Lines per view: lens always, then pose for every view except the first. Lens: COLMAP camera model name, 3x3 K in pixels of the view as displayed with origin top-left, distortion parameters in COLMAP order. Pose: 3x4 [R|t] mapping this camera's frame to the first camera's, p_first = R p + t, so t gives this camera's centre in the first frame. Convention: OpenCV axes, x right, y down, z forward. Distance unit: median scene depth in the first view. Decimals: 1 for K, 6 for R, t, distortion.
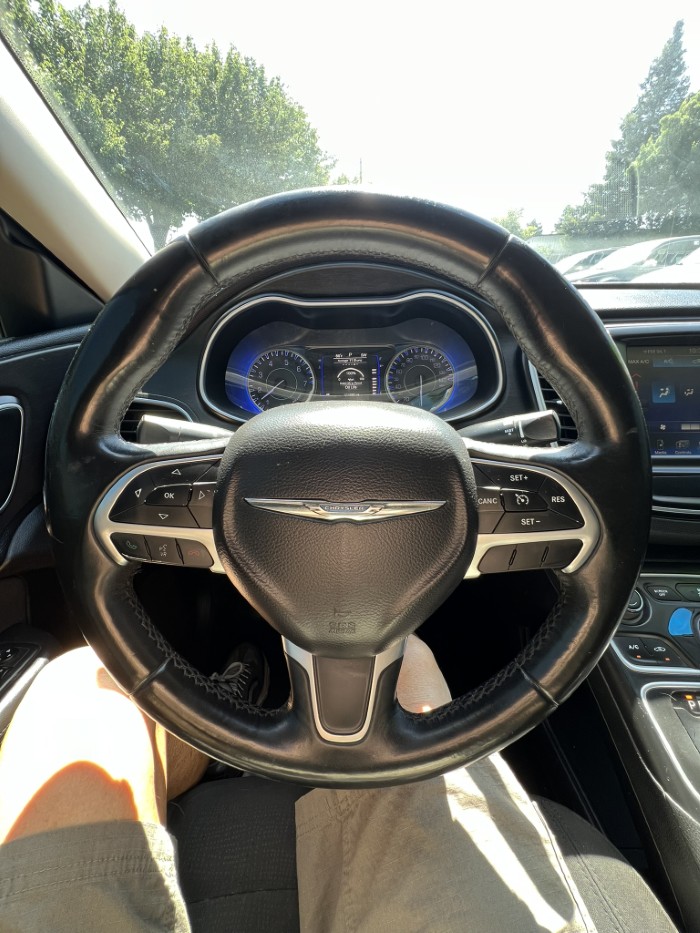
lens RADIAL K [[374.0, 0, 353.5], [0, 374.0, 468.8], [0, 0, 1]] dist [-0.002036, 0.000965]
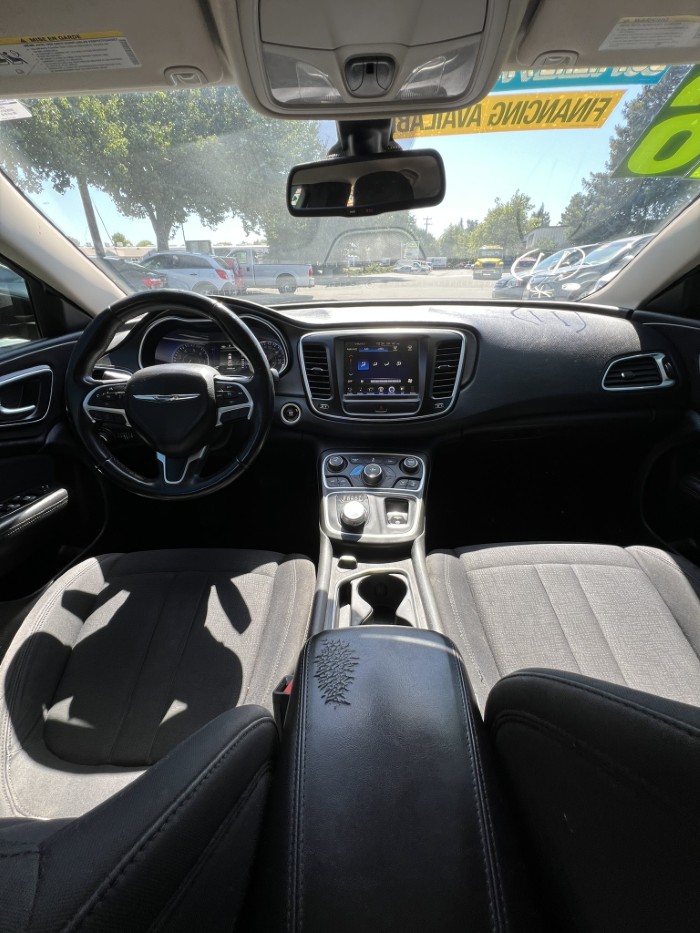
lens RADIAL K [[374.0, 0, 350.3], [0, 374.0, 467.7], [0, 0, 1]] dist [-0.002036, 0.000965]
pose [[0.999806, 0.004087, -0.019265, 0.032162], [-0.003828, 0.999903, 0.013423, 0.013235], [0.019318, -0.013346, 0.999724, -0.041582]]
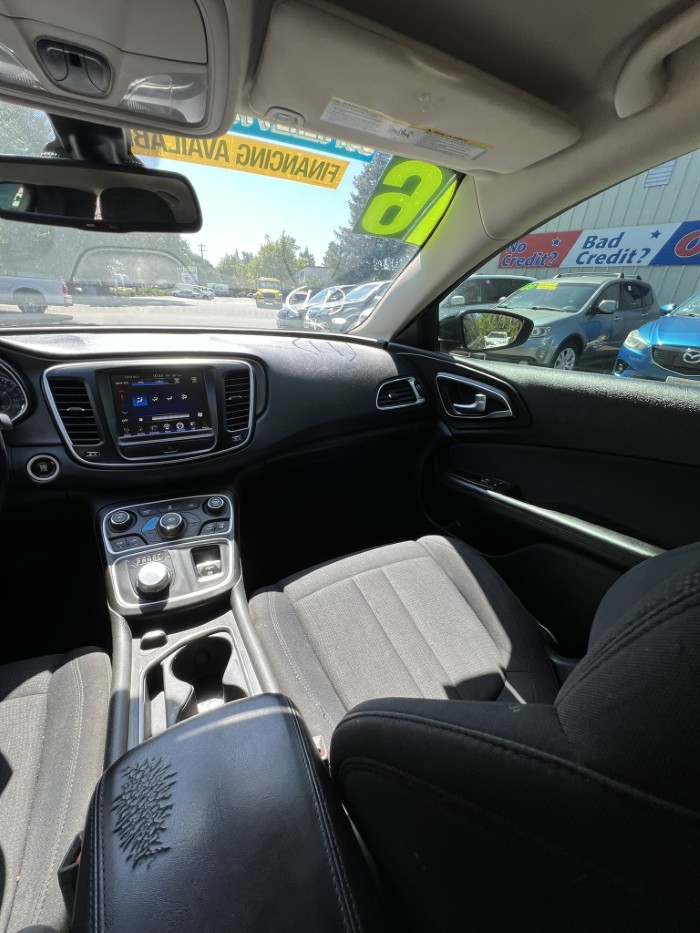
lens RADIAL K [[374.0, 0, 349.8], [0, 374.0, 467.5], [0, 0, 1]] dist [-0.002036, 0.000965]
pose [[0.881025, -0.141043, 0.451556, 0.034626], [0.162149, 0.986732, -0.008163, 0.011250], [-0.444413, 0.080411, 0.892206, -0.038848]]
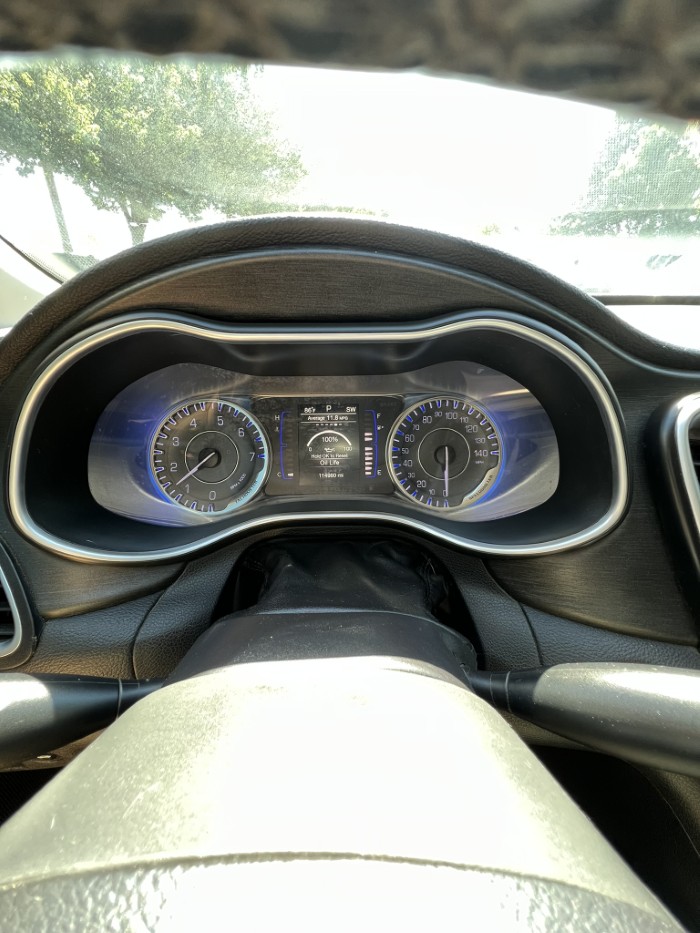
lens RADIAL K [[374.0, 0, 352.8], [0, 374.0, 468.3], [0, 0, 1]] dist [-0.002036, 0.000965]
pose [[0.999196, 0.004525, 0.039834, 0.000364], [-0.004500, 0.999990, -0.000713, -0.011238], [-0.039837, 0.000533, 0.999206, 0.021415]]
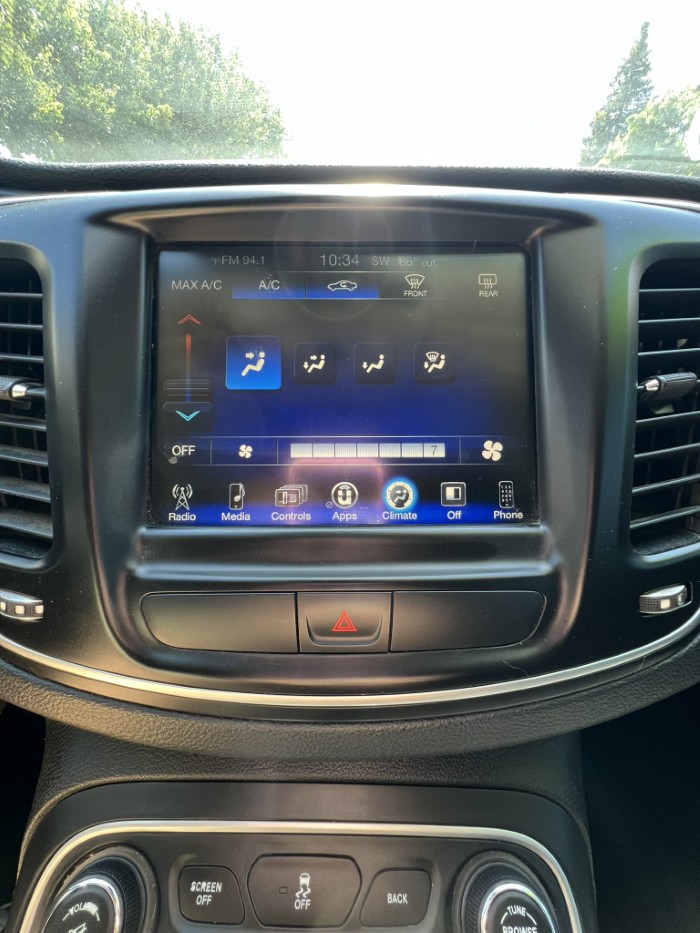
lens RADIAL K [[373.9, 0, 357.4], [0, 373.9, 470.7], [0, 0, 1]] dist [-0.002861, 0.000651]
pose [[0.997921, -0.008322, 0.063909, 0.036725], [0.006798, 0.999688, 0.024019, -0.003991], [-0.064089, -0.023535, 0.997667, 0.023911]]
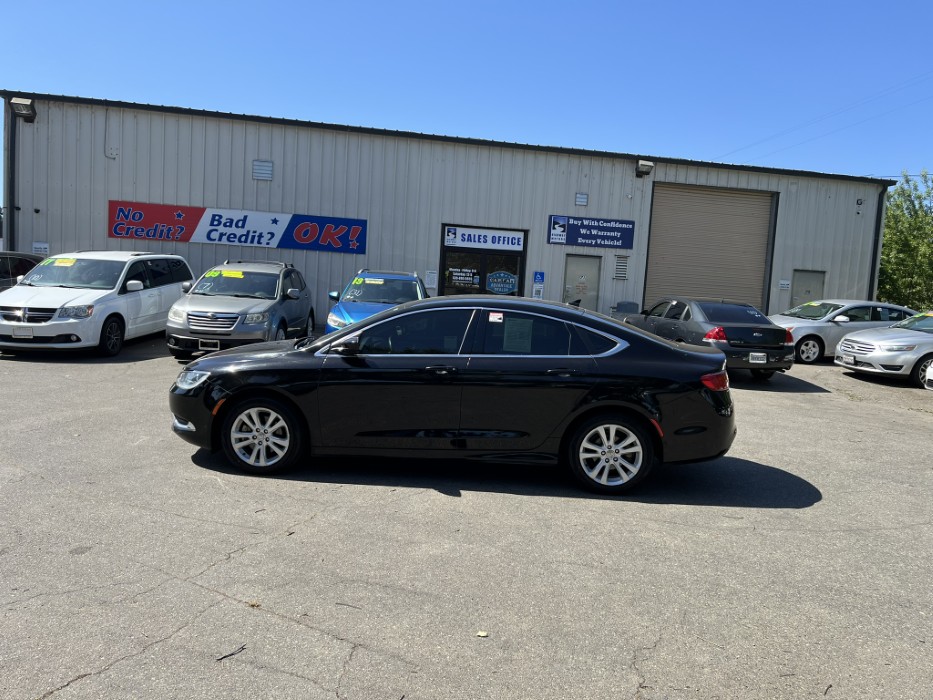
lens RADIAL K [[691.6, 0, 473.4], [0, 691.6, 353.9], [0, 0, 1]] dist [0.036035, -0.042761]
pose [[0.055320, -0.081169, 0.995164, -0.531030], [0.405973, 0.912413, 0.051852, -0.004890], [-0.912209, 0.401142, 0.083427, -0.079311]]
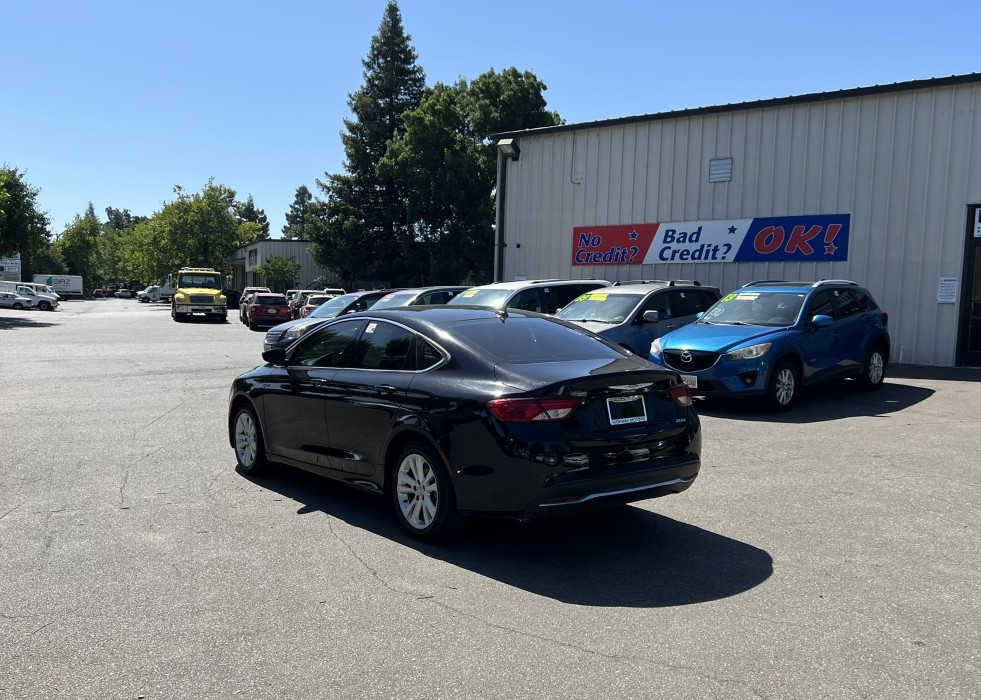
lens RADIAL K [[881.6, 0, 503.5], [0, 881.6, 387.2], [0, 0, 1]] dist [0.025261, -0.025598]
pose [[0.785023, -0.046808, 0.617696, -0.316509], [0.268531, 0.924297, -0.271231, 0.219846], [-0.558239, 0.378792, 0.738164, -0.521815]]
